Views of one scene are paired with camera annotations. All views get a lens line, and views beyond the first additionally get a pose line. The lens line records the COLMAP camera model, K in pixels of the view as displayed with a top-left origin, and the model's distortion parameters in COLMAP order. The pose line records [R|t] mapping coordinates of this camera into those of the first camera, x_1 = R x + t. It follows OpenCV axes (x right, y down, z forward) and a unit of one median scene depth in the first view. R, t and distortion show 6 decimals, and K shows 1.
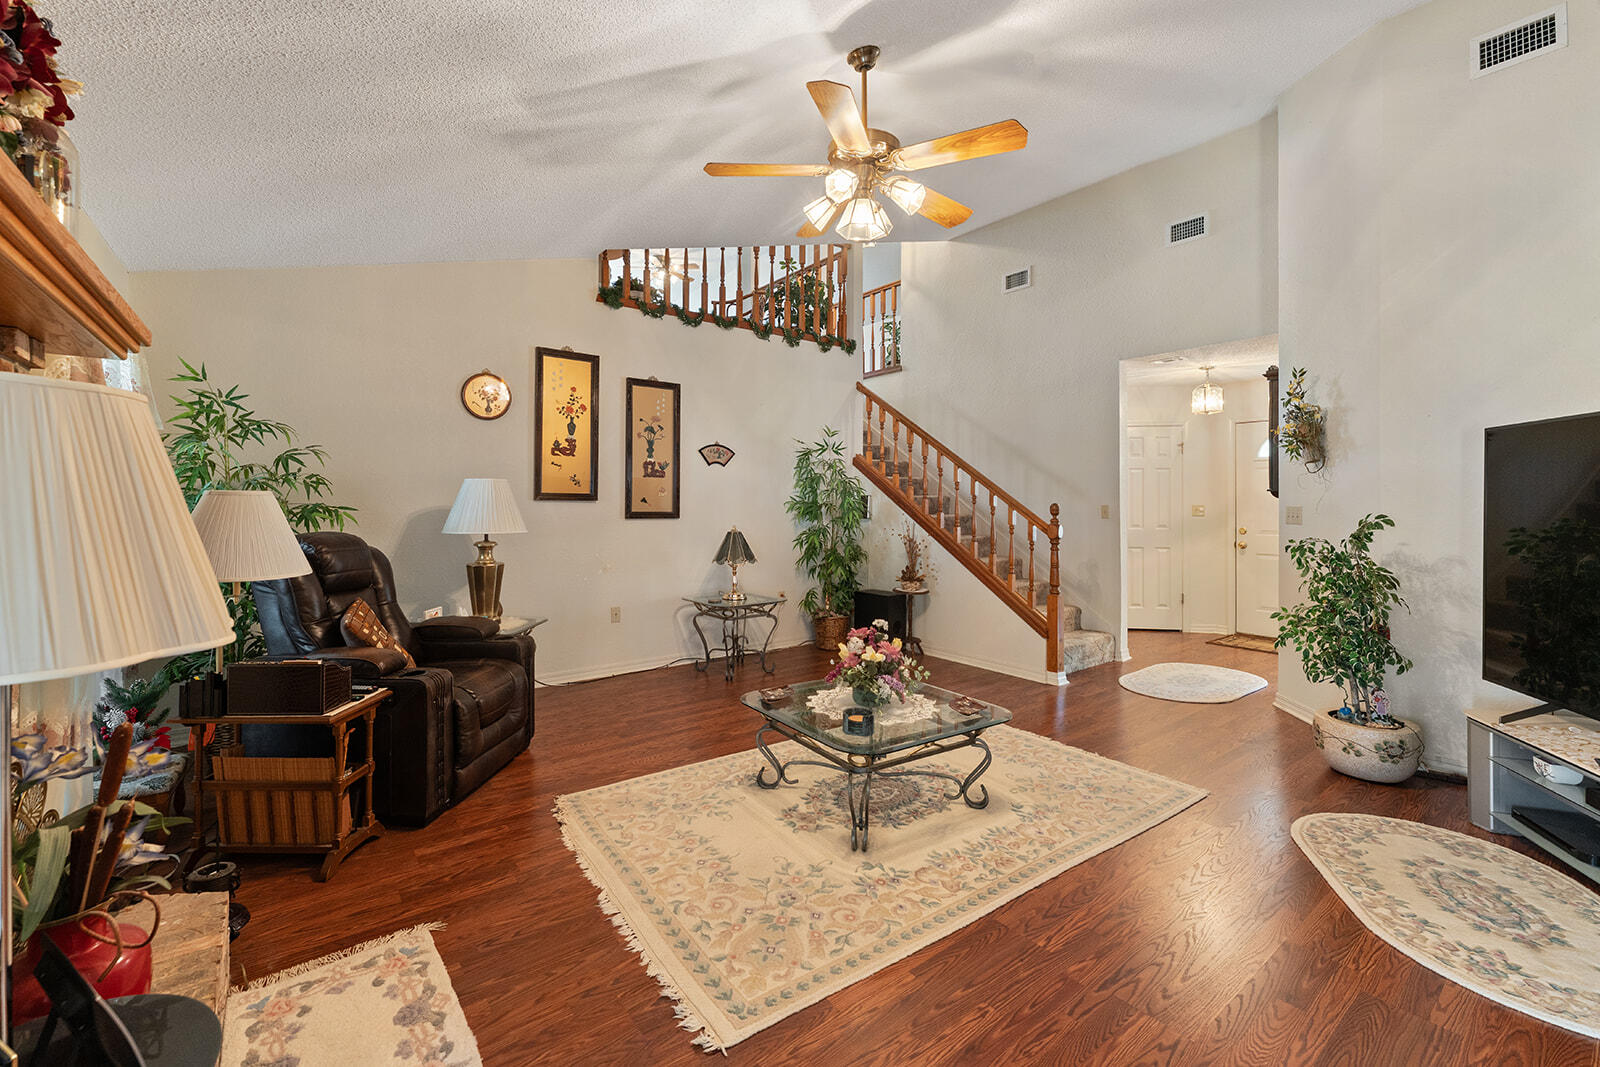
lens RADIAL K [[681.6, 0, 797.1], [0, 681.6, 518.6], [0, 0, 1]] dist [0.000429, 0.000004]
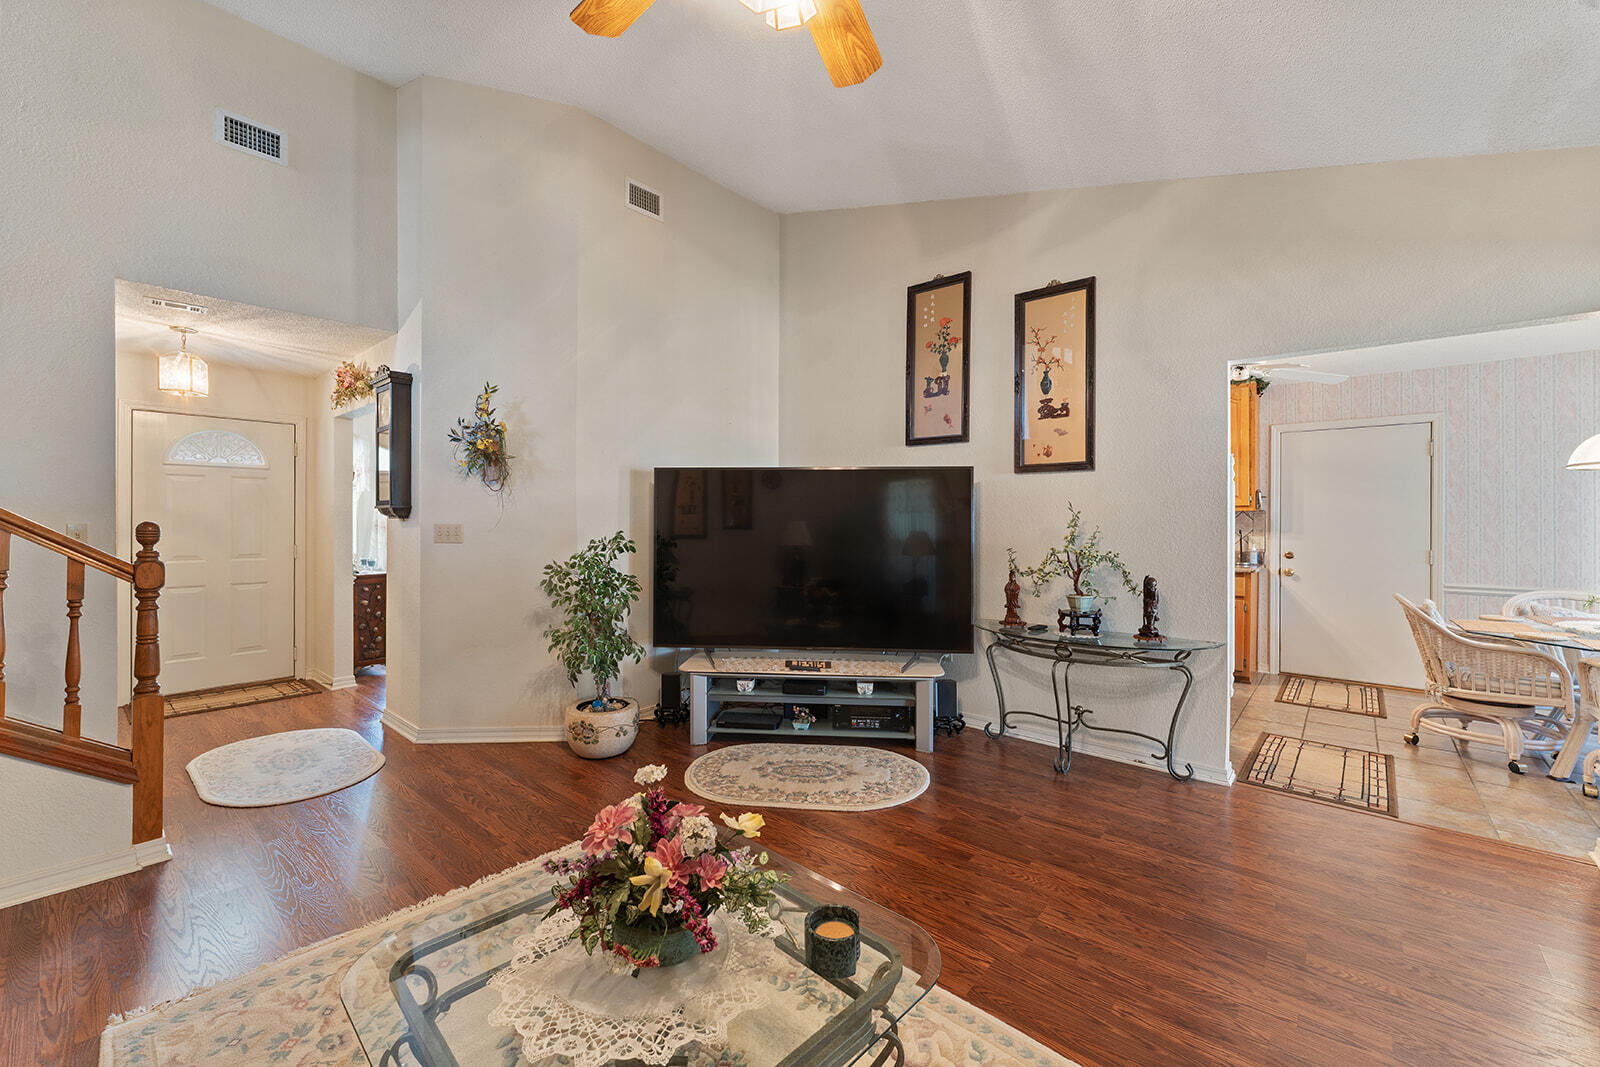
lens RADIAL K [[637.4, 0, 796.6], [0, 637.4, 525.9], [0, 0, 1]] dist [-0.000010, -0.000003]
pose [[-0.199956, -0.011214, 0.979741, -0.382585], [0.018535, 0.999712, 0.015225, -0.031367], [-0.979630, 0.021204, -0.199690, 1.111821]]
